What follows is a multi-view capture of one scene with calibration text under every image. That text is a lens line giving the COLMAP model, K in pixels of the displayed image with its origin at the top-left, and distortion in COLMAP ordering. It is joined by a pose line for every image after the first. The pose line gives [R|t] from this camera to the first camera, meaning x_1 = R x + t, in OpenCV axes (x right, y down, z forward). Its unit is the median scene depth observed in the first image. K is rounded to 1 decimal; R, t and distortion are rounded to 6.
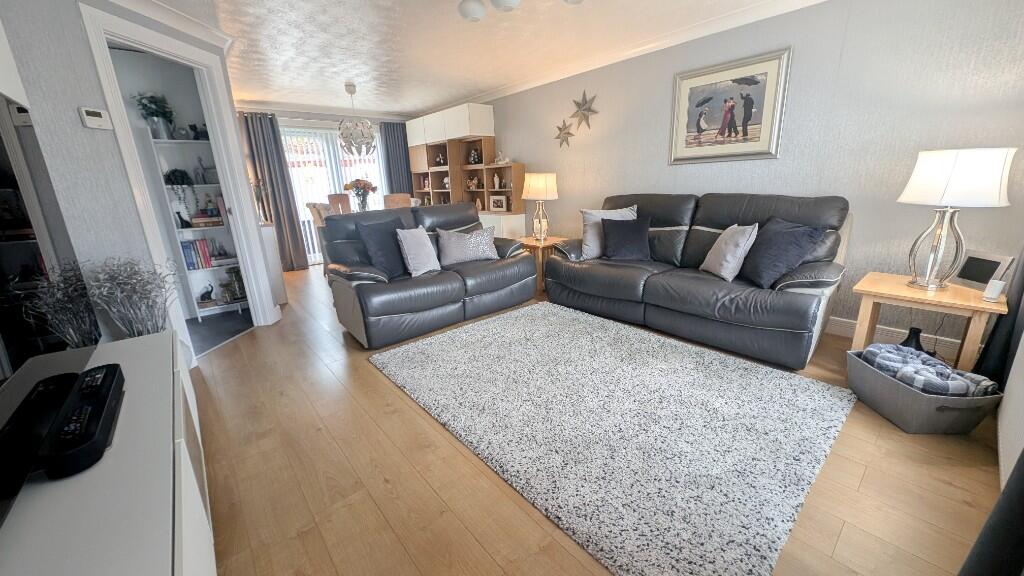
lens RADIAL K [[381.4, 0, 513.4], [0, 381.4, 287.1], [0, 0, 1]] dist [0.012399, -0.006979]
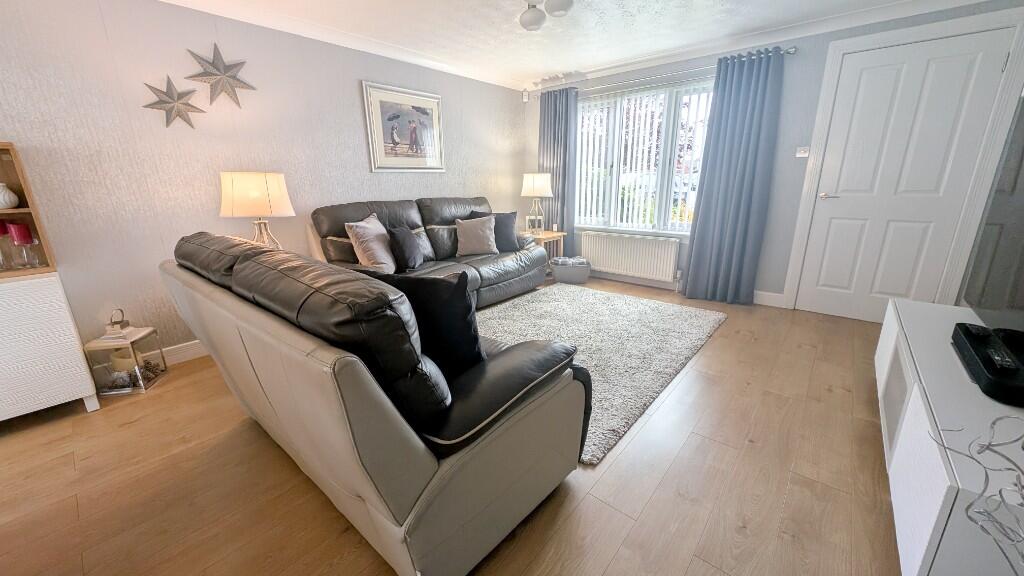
lens RADIAL K [[381.4, 0, 513.4], [0, 381.4, 287.1], [0, 0, 1]] dist [0.012399, -0.006979]
pose [[-0.147898, -0.231155, 0.961610, -0.739080], [0.283218, 0.921684, 0.265117, -0.224492], [-0.947583, 0.311556, -0.070848, 0.901074]]
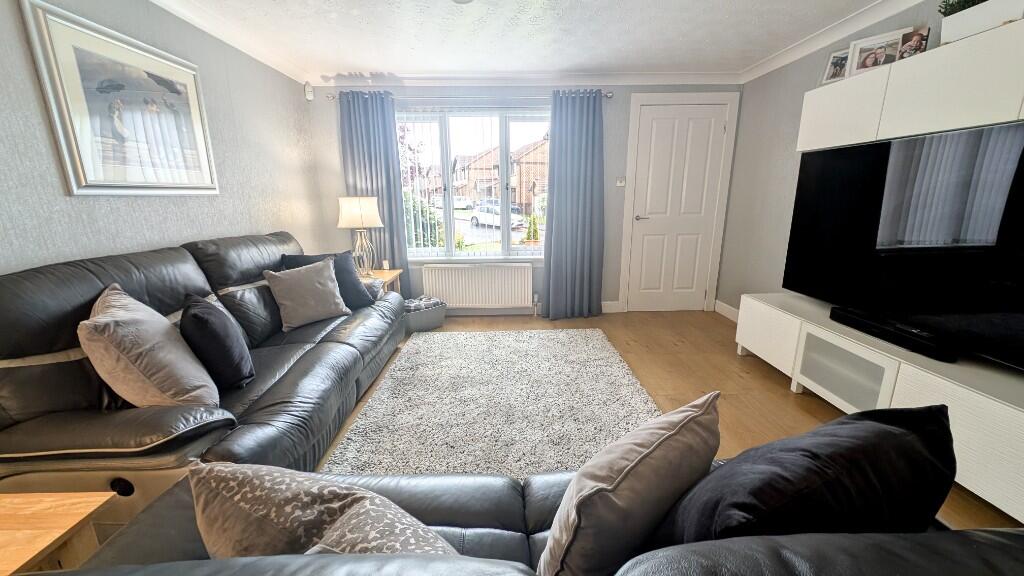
lens RADIAL K [[381.4, 0, 513.4], [0, 381.4, 287.1], [0, 0, 1]] dist [0.012399, -0.006979]
pose [[-0.767947, -0.104888, 0.631867, -0.331519], [0.209028, 0.891451, 0.402024, -0.325656], [-0.605446, 0.440811, -0.662662, 1.139439]]
